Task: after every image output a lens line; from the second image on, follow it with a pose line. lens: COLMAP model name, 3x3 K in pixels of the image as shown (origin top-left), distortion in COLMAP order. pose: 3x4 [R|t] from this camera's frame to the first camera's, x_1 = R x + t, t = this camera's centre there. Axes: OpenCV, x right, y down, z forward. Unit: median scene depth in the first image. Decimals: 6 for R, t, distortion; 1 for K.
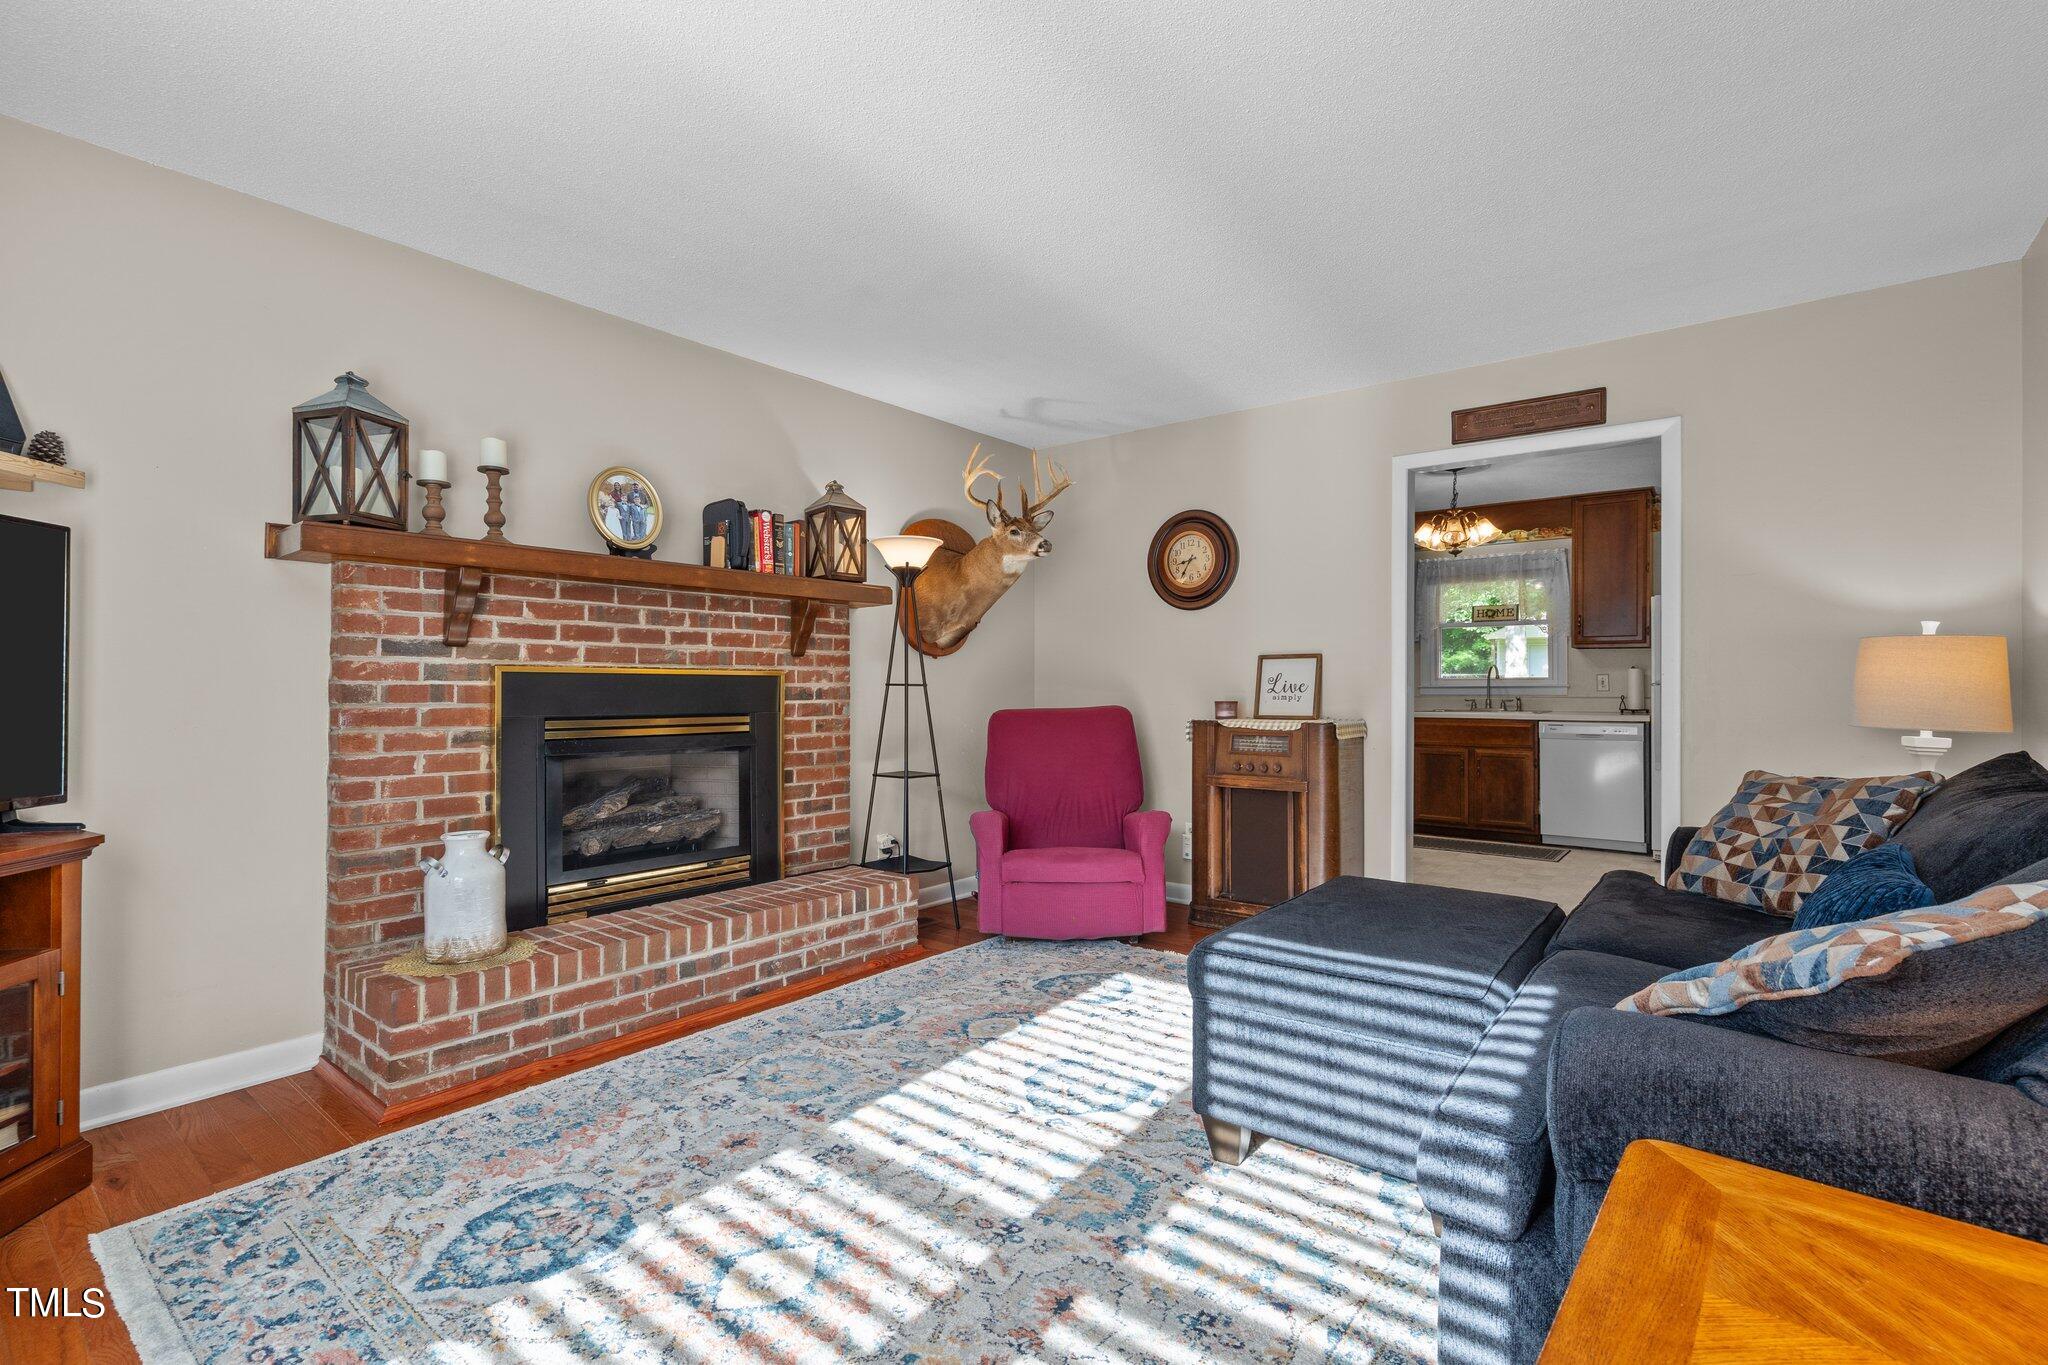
lens RADIAL K [[934.5, 0, 1019.9], [0, 934.5, 684.8], [0, 0, 1]] dist [-0.003827, 0.002031]
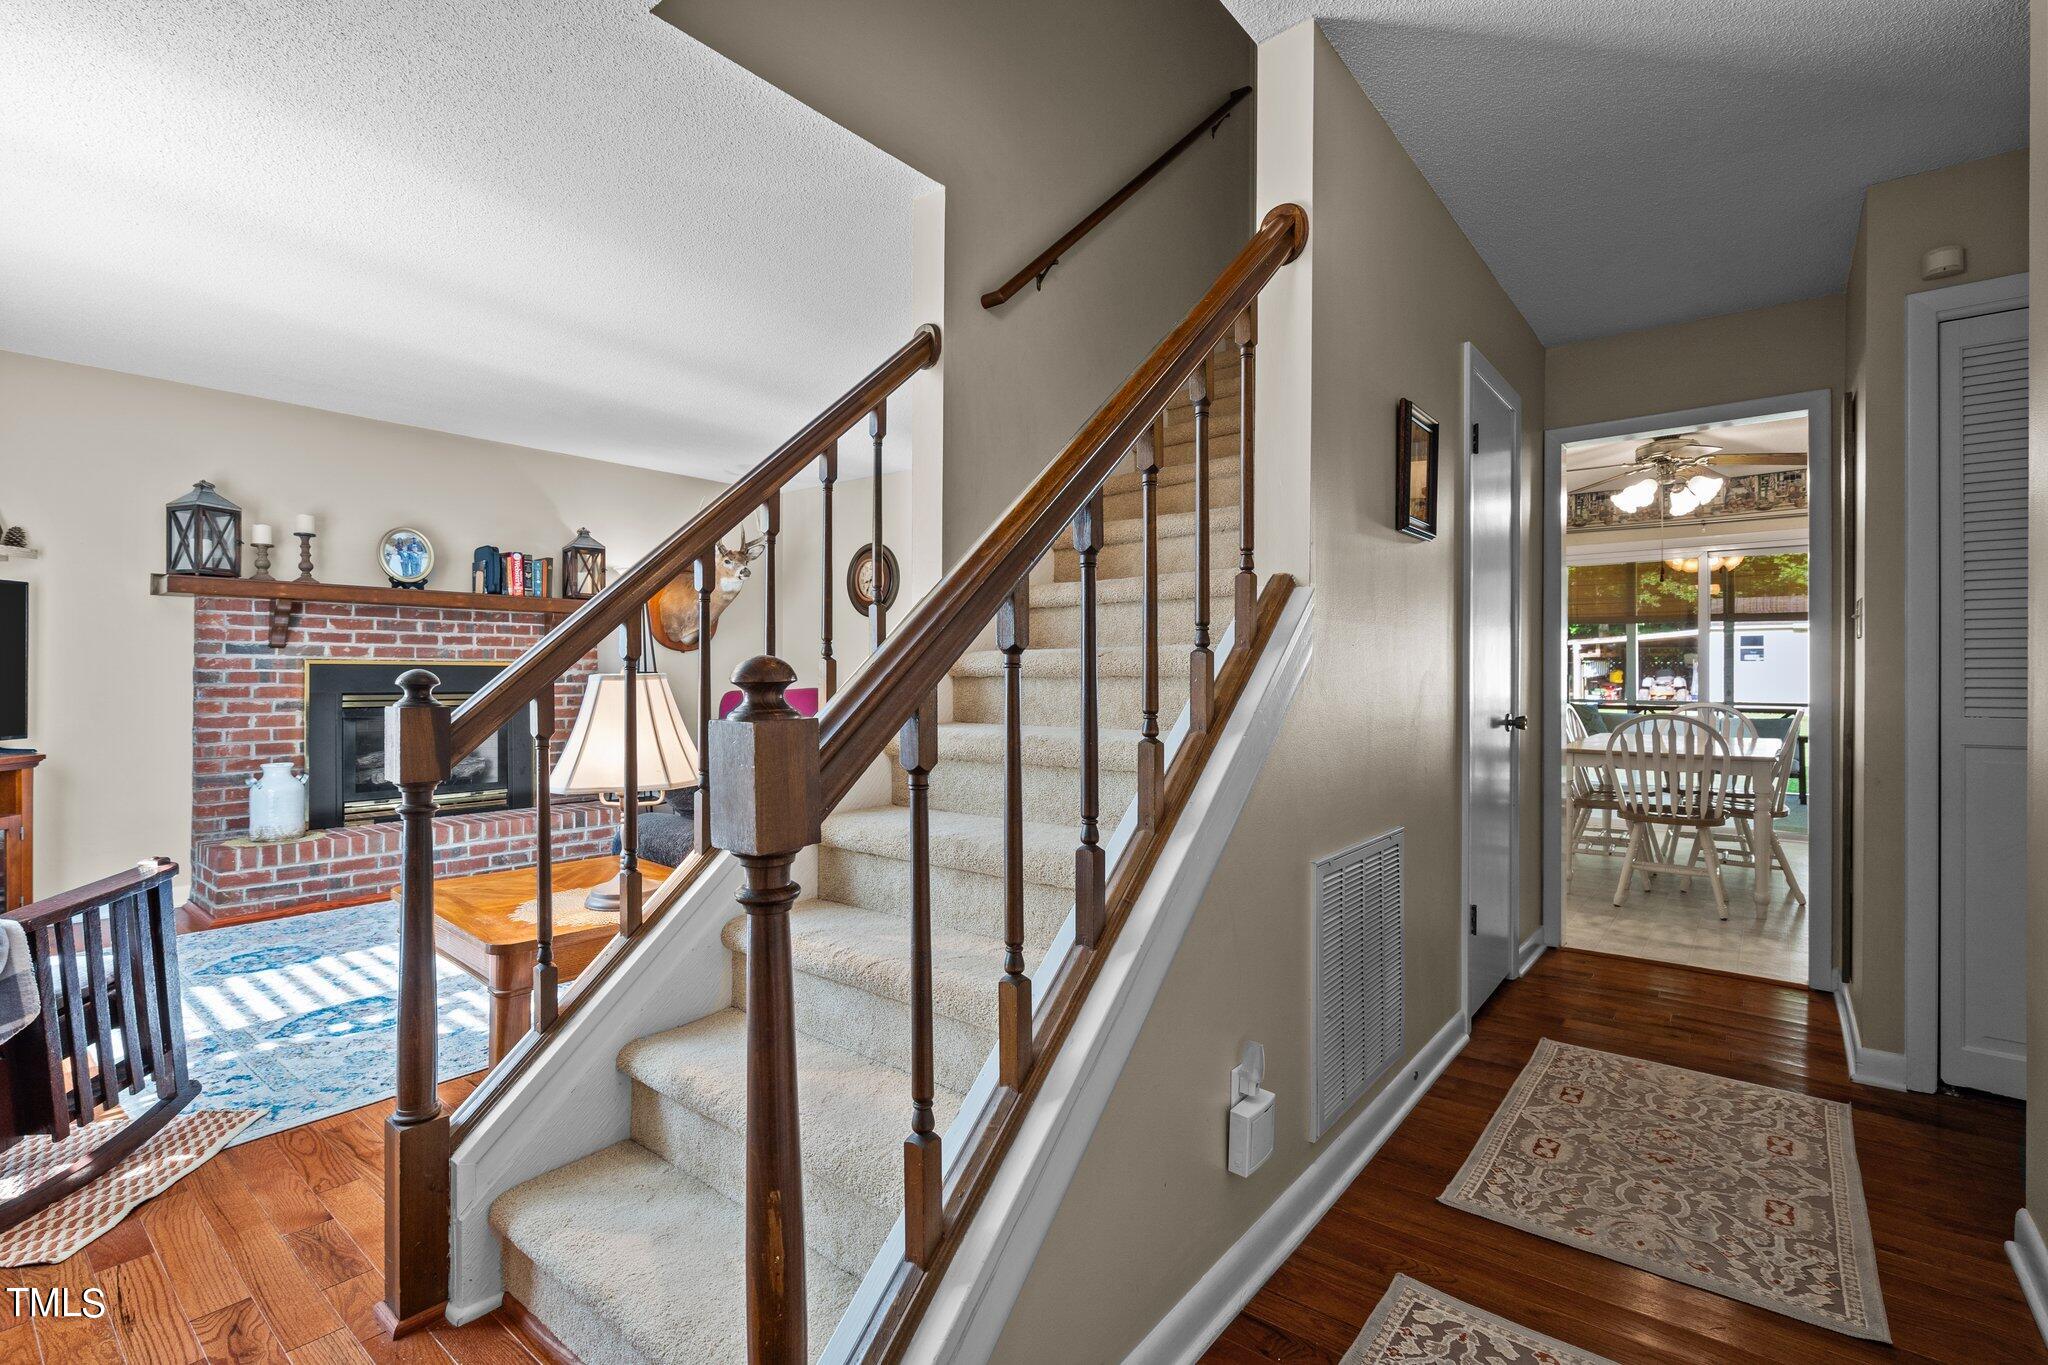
lens RADIAL K [[934.5, 0, 1016.6], [0, 934.5, 679.0], [0, 0, 1]] dist [-0.003827, 0.002031]
pose [[0.999919, 0.002644, -0.012478, 0.677566], [-0.002539, 0.999961, 0.008420, -0.004707], [0.012500, -0.008388, 0.999887, -0.575779]]
